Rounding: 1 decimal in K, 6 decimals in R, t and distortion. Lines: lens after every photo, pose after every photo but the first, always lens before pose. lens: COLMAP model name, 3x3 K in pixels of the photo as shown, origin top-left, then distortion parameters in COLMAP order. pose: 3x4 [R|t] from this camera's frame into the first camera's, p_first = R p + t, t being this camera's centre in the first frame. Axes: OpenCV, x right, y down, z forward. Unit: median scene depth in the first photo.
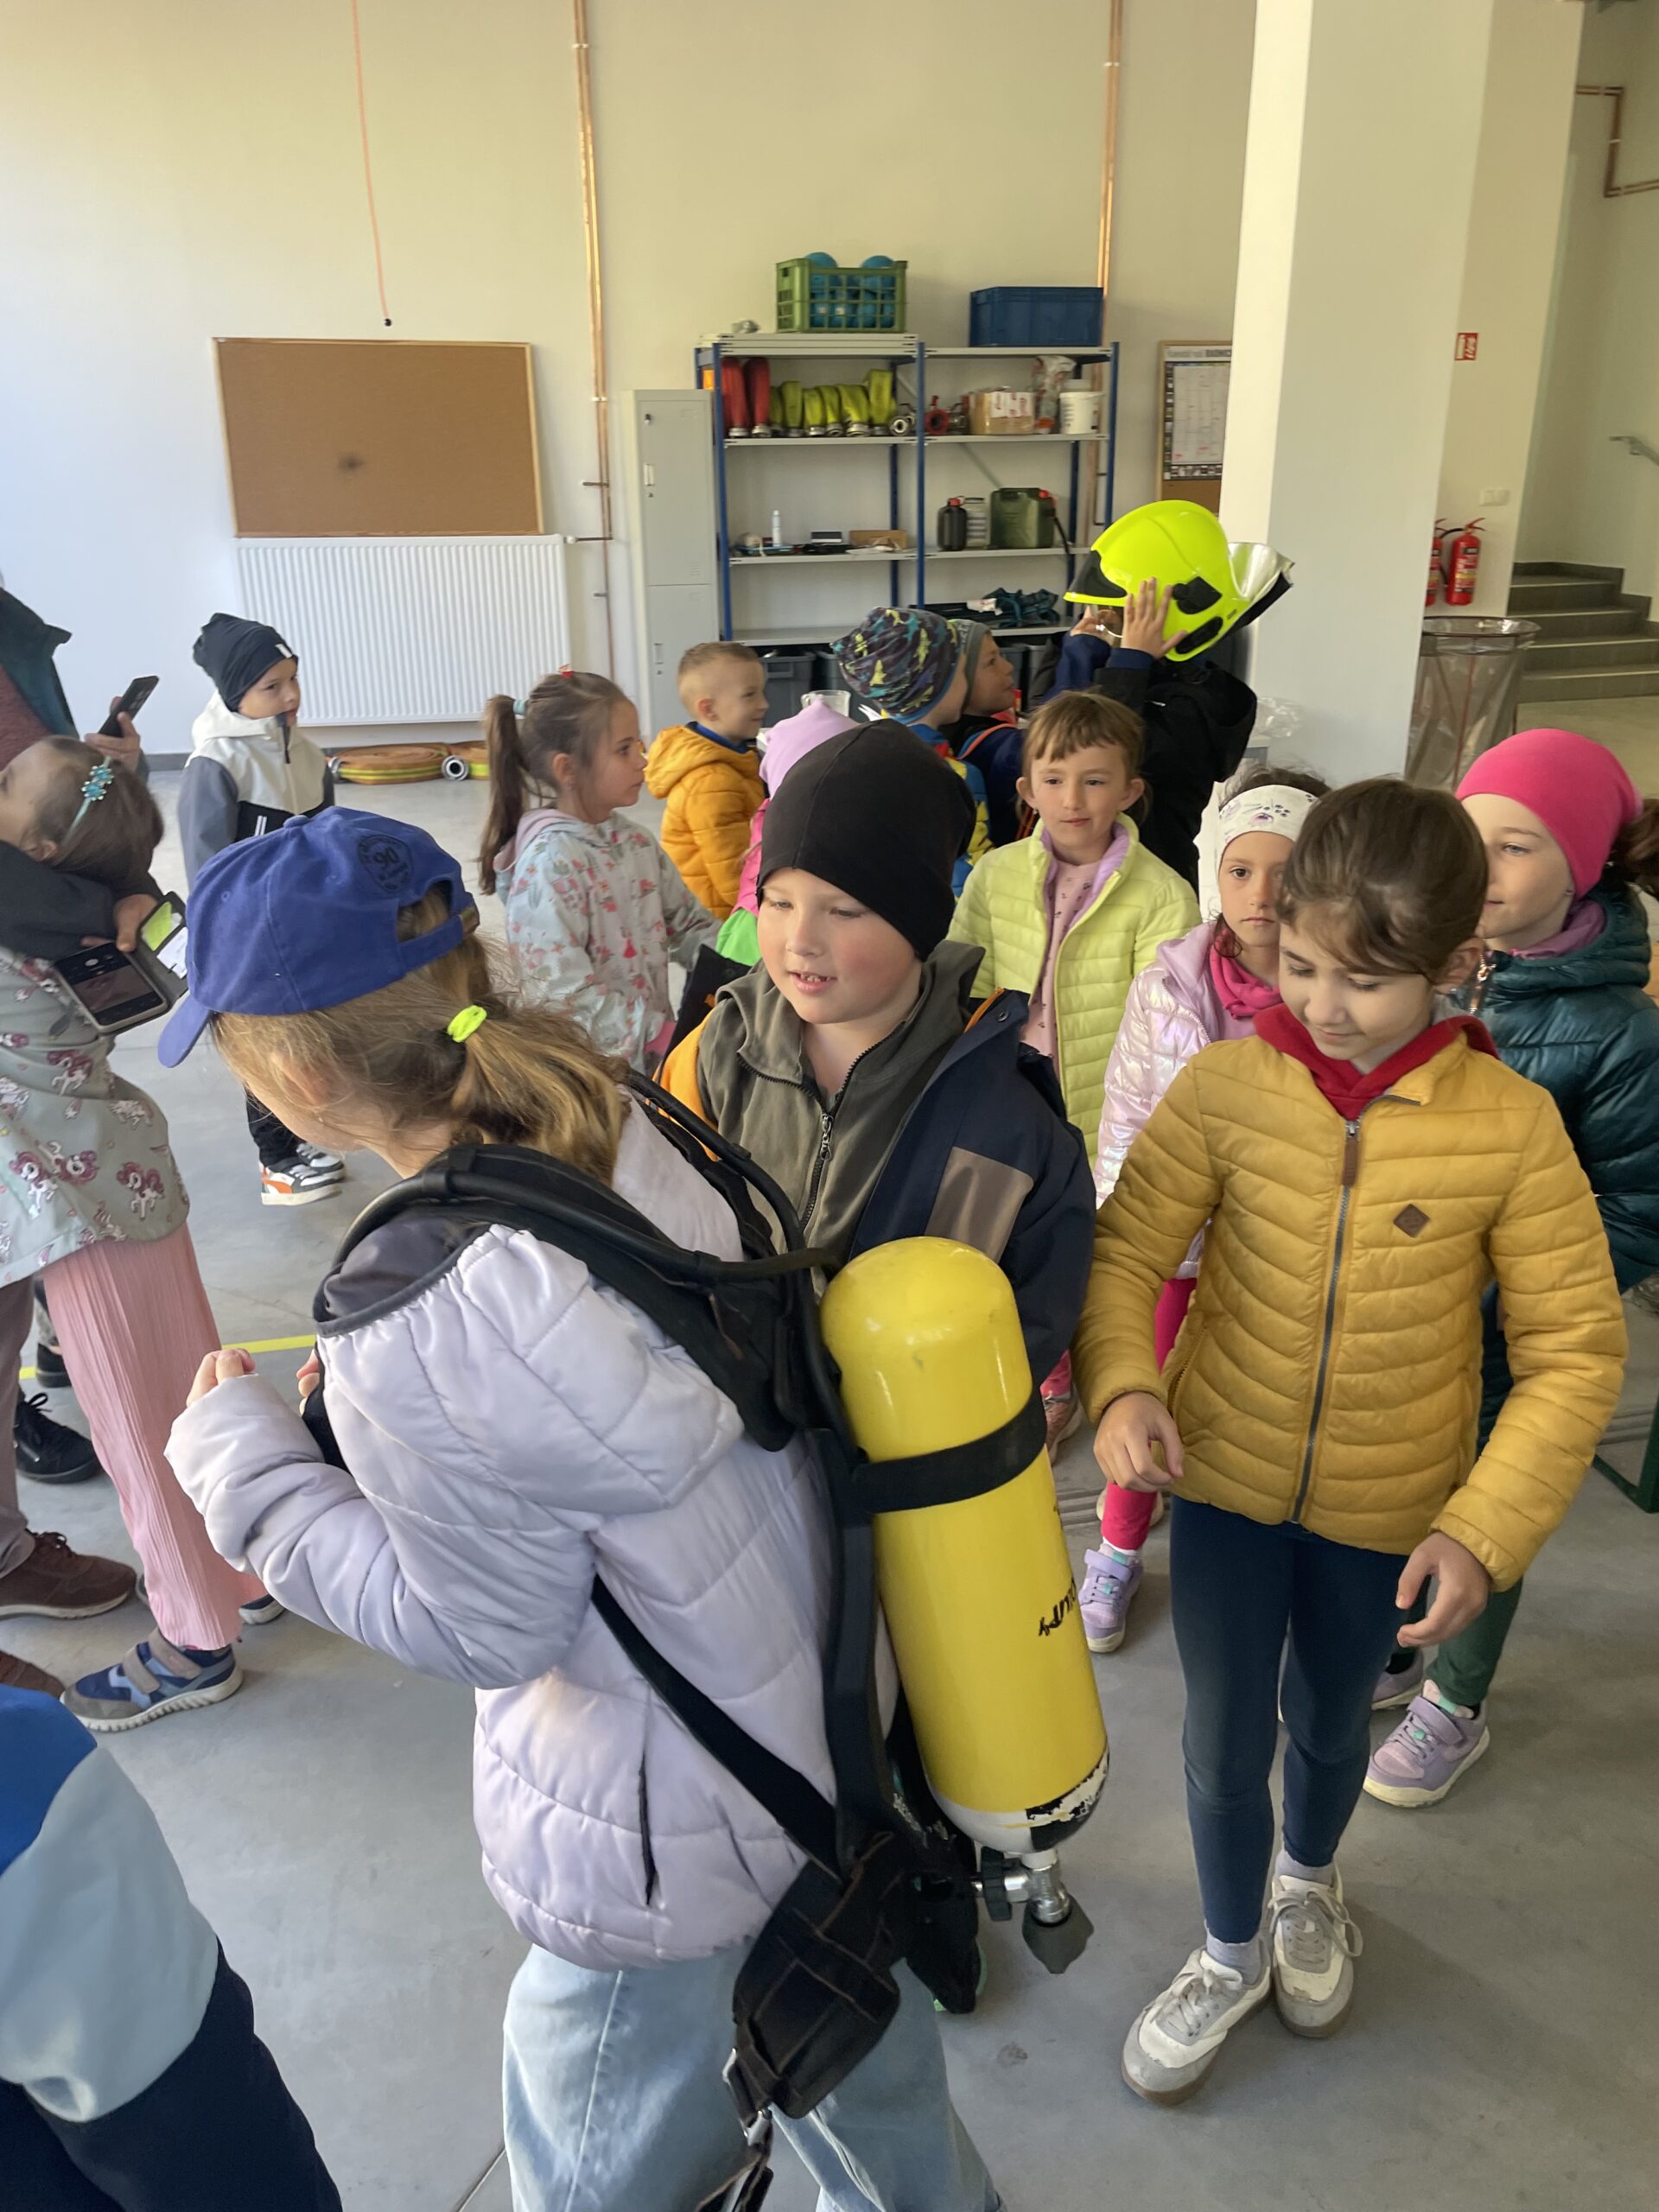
lens RADIAL K [[1669.5, 0, 829.5], [0, 1669.5, 1106.0], [0, 0, 1]] dist [0.068864, -0.094001]
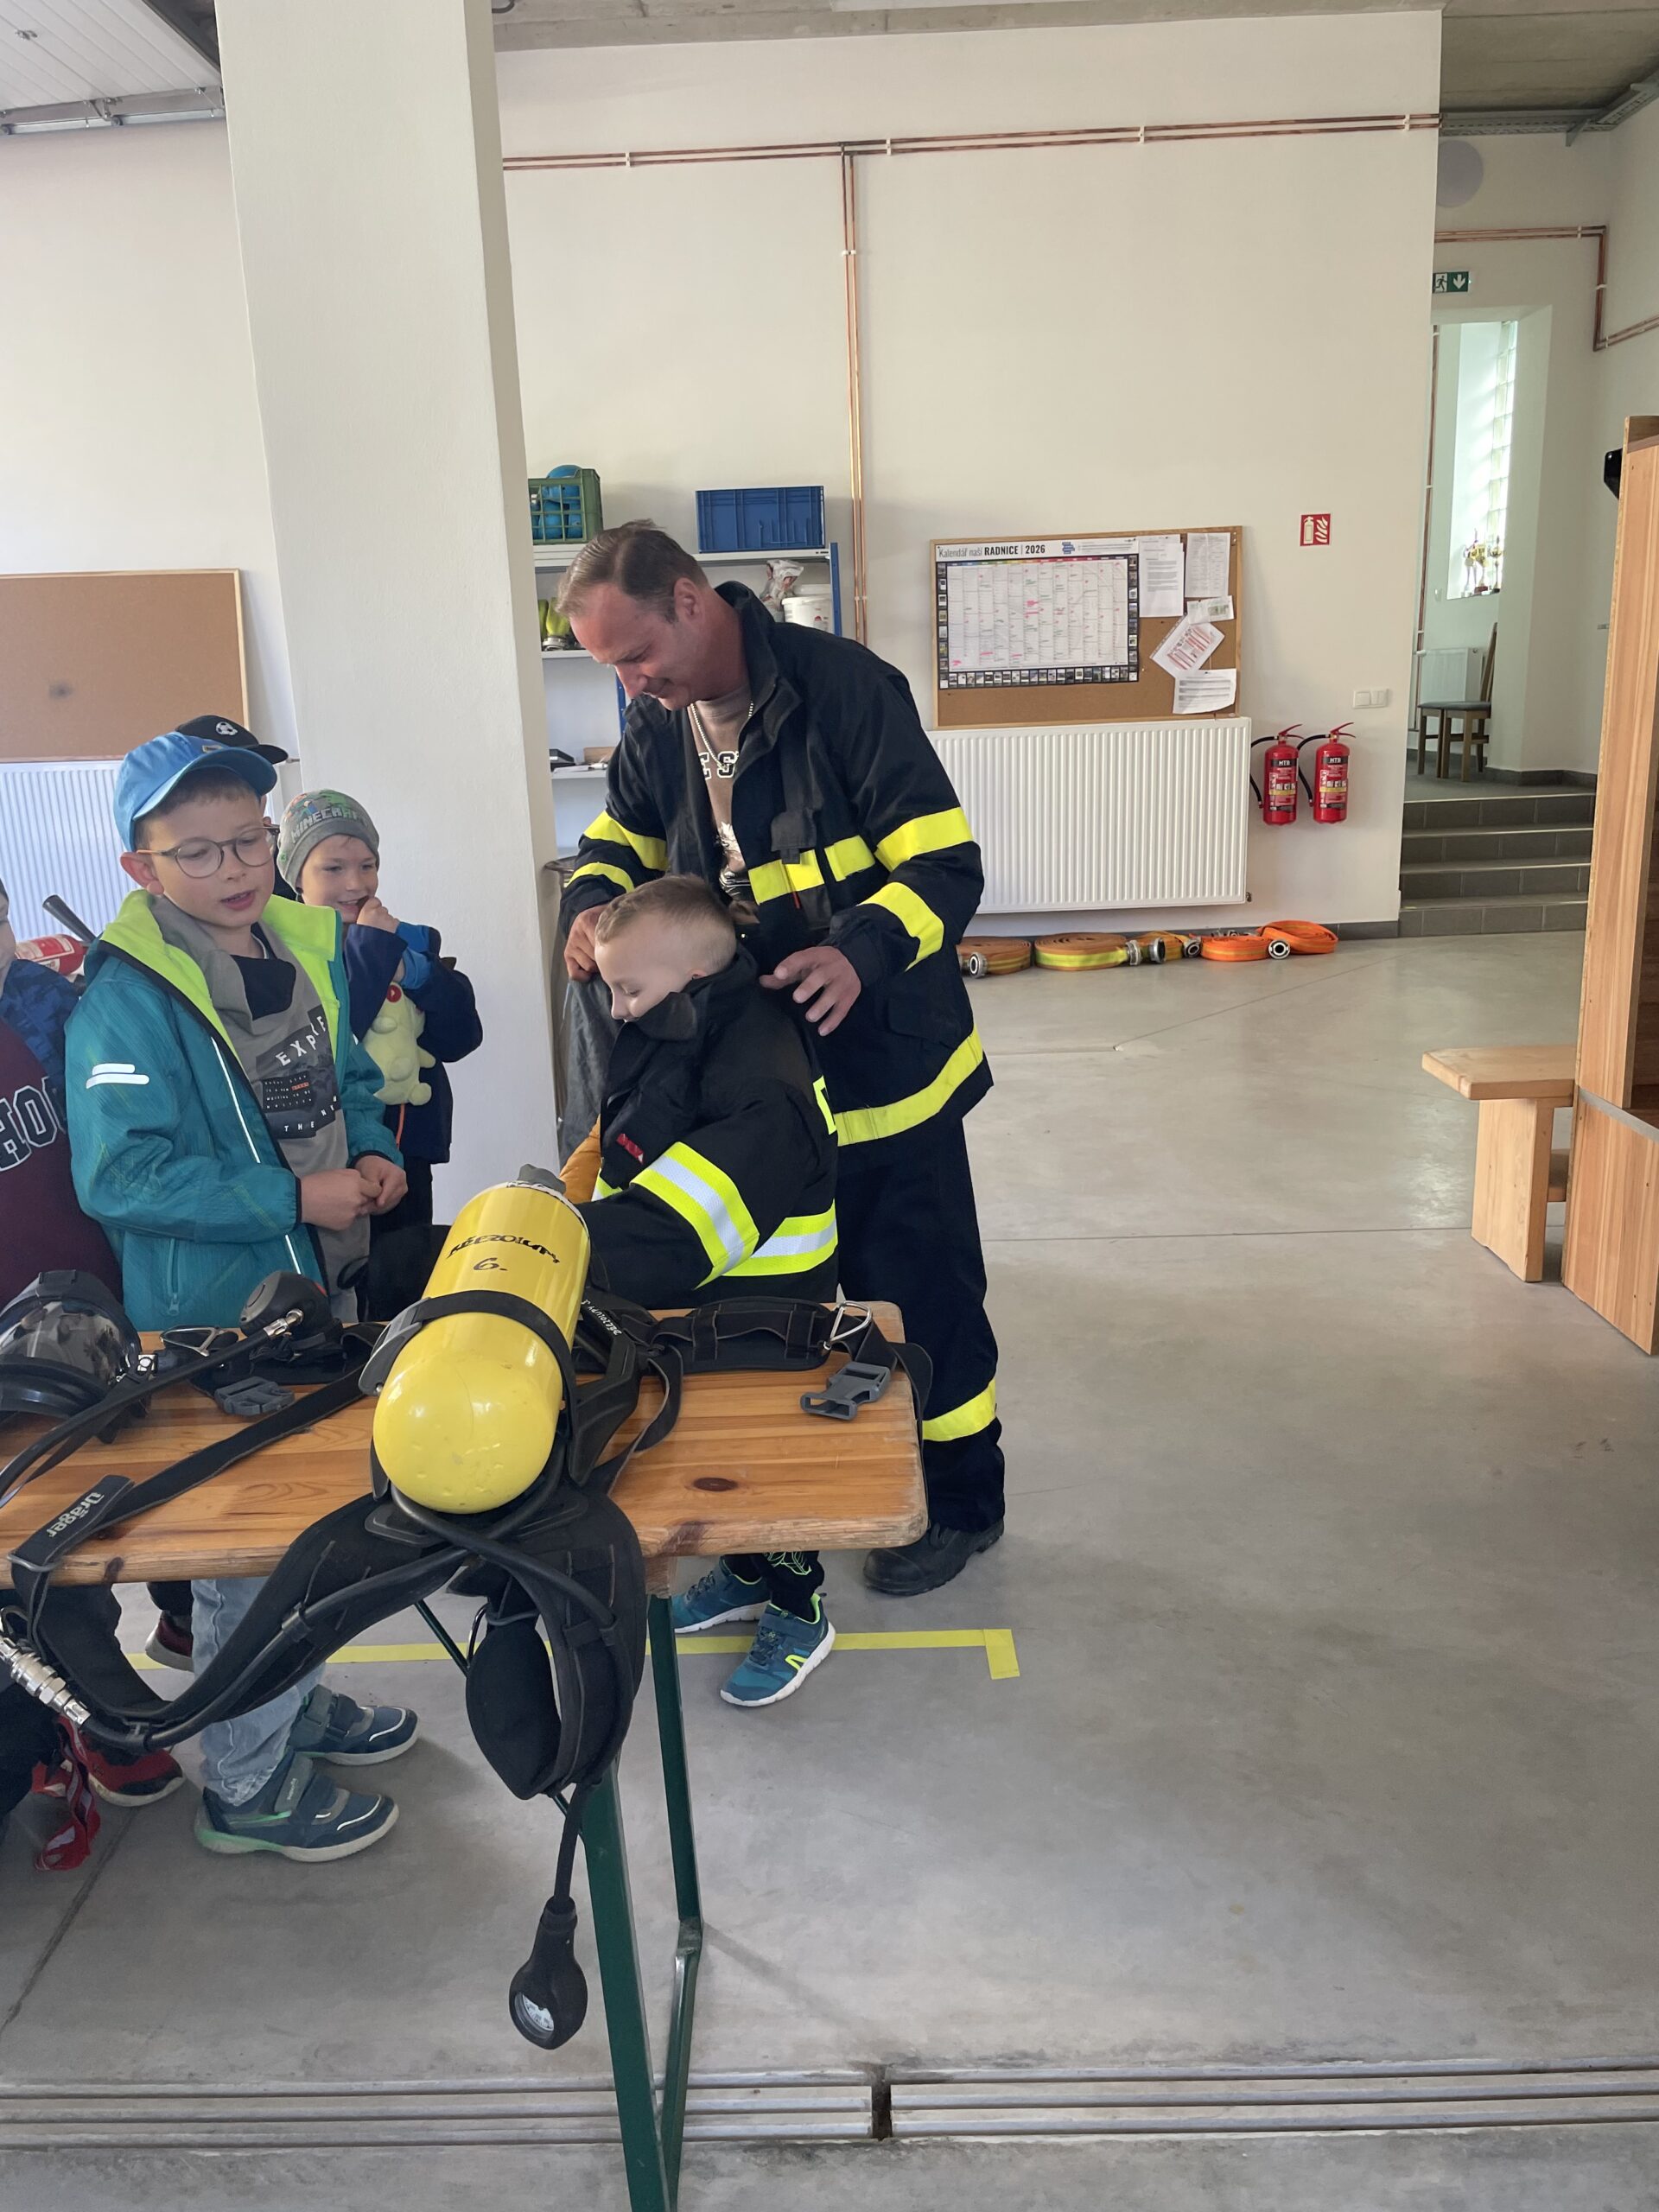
lens RADIAL K [[1669.5, 0, 829.5], [0, 1669.5, 1106.0], [0, 0, 1]] dist [0.068864, -0.094001]
pose [[0.972069, 0.035488, -0.231998, 0.358565], [-0.060162, 0.993151, -0.100162, -0.059983], [0.226854, 0.111322, 0.967546, 0.153031]]
